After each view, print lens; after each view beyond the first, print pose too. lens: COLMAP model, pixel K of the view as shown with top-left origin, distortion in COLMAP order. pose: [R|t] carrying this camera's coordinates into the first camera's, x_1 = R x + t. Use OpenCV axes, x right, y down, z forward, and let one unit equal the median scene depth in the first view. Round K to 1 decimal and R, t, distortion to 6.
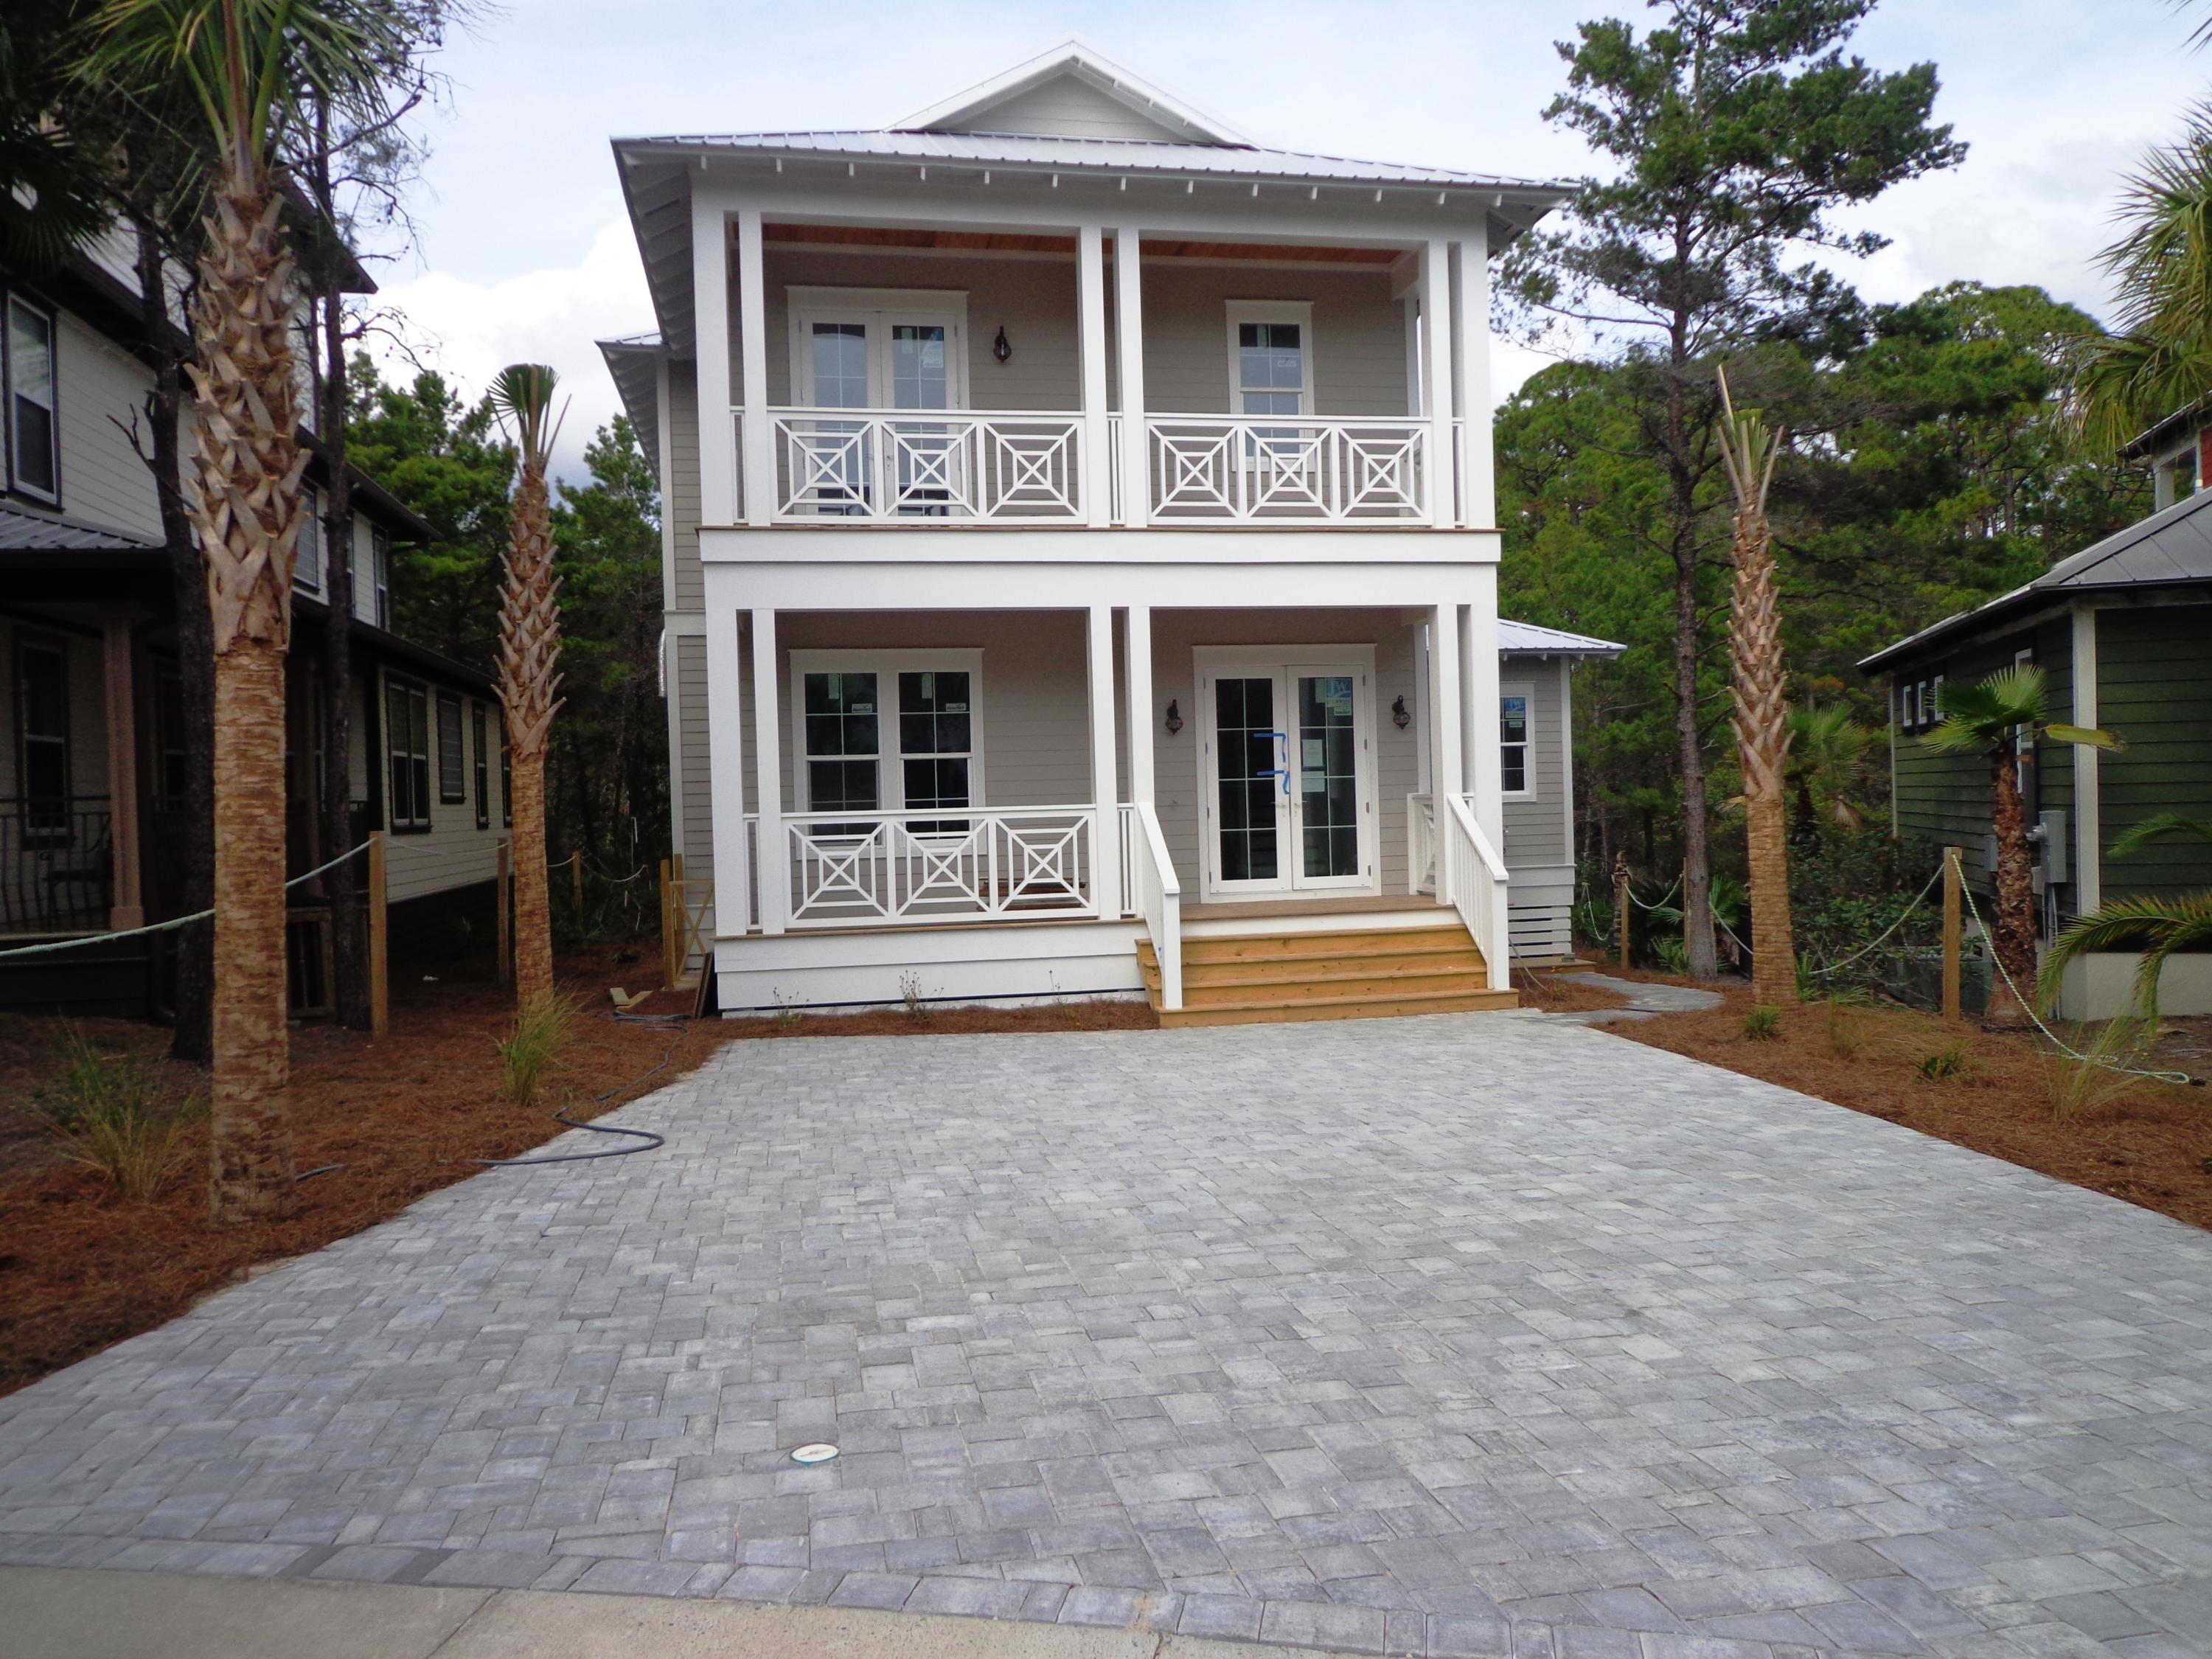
lens RADIAL K [[1613.4, 0, 1081.1], [0, 1613.4, 855.4], [0, 0, 1]] dist [0.004912, 0.010717]
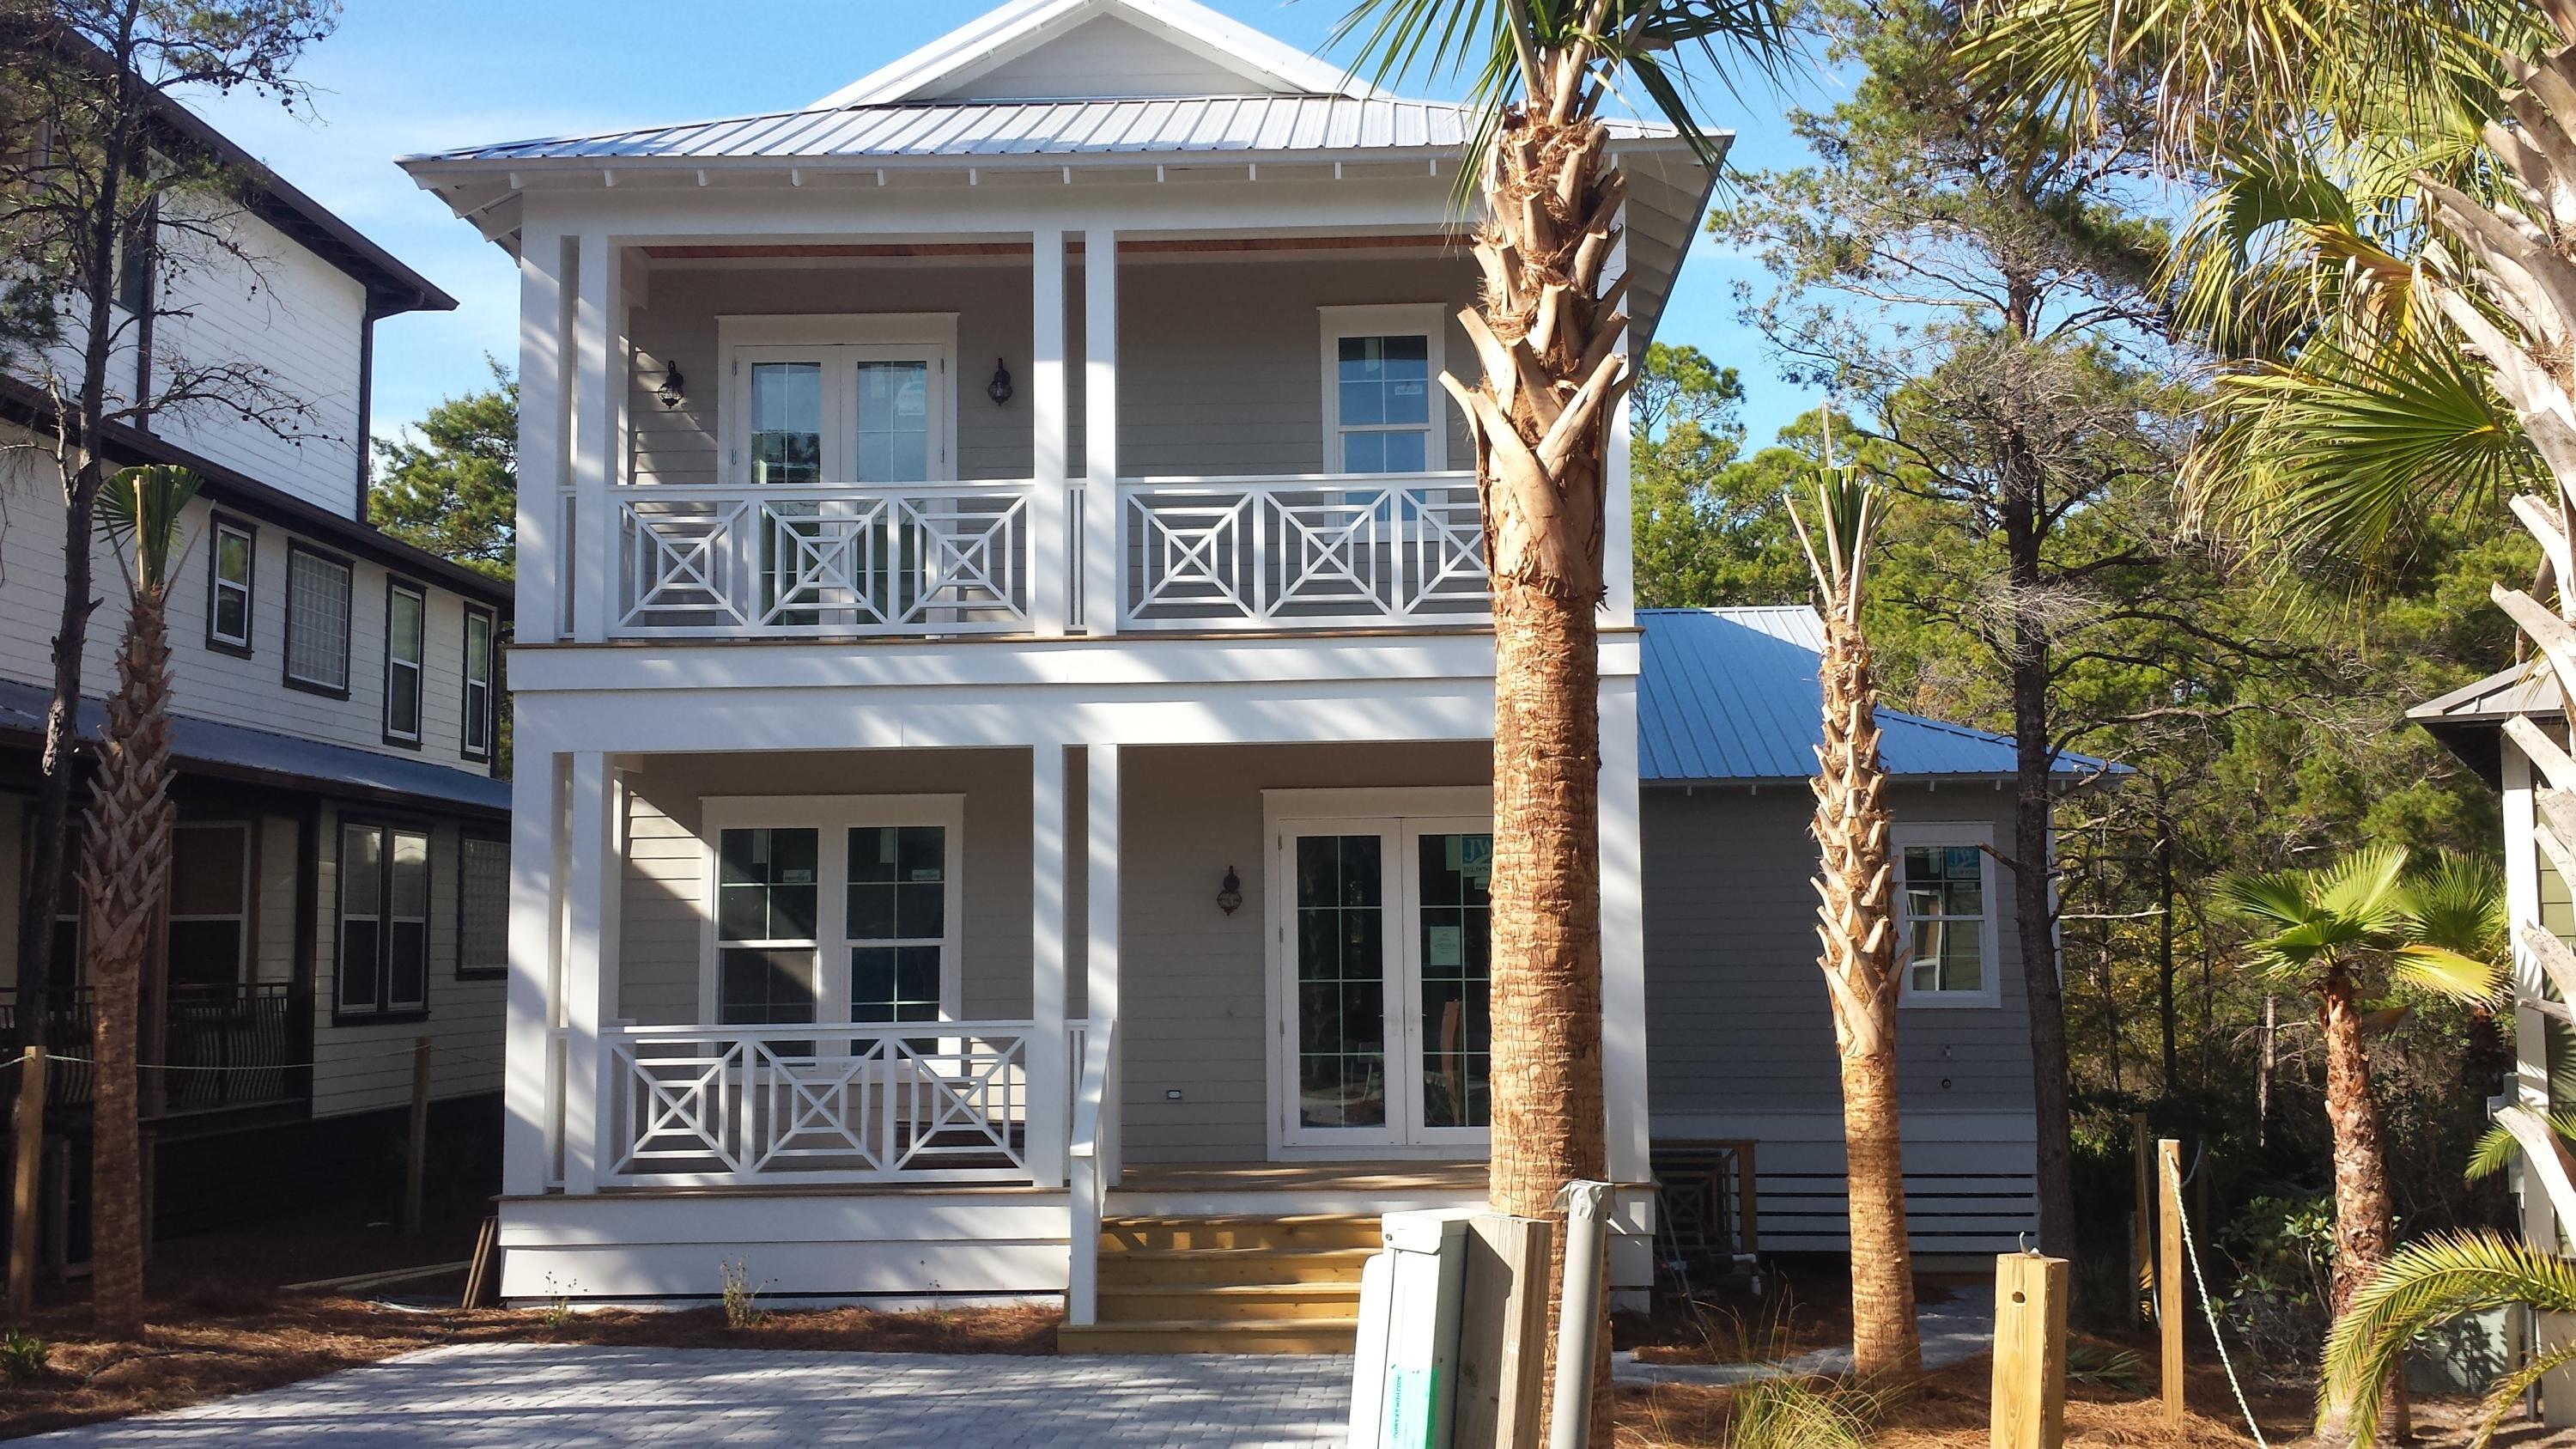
lens RADIAL K [[2375.0, 0, 1286.0], [0, 2375.0, 715.2], [0, 0, 1]] dist [0.132207, -0.315159]
pose [[0.975592, -0.003795, -0.219557, 0.319168], [-0.024363, 0.991807, -0.125400, -0.033275], [0.218234, 0.127689, 0.967507, -0.007848]]
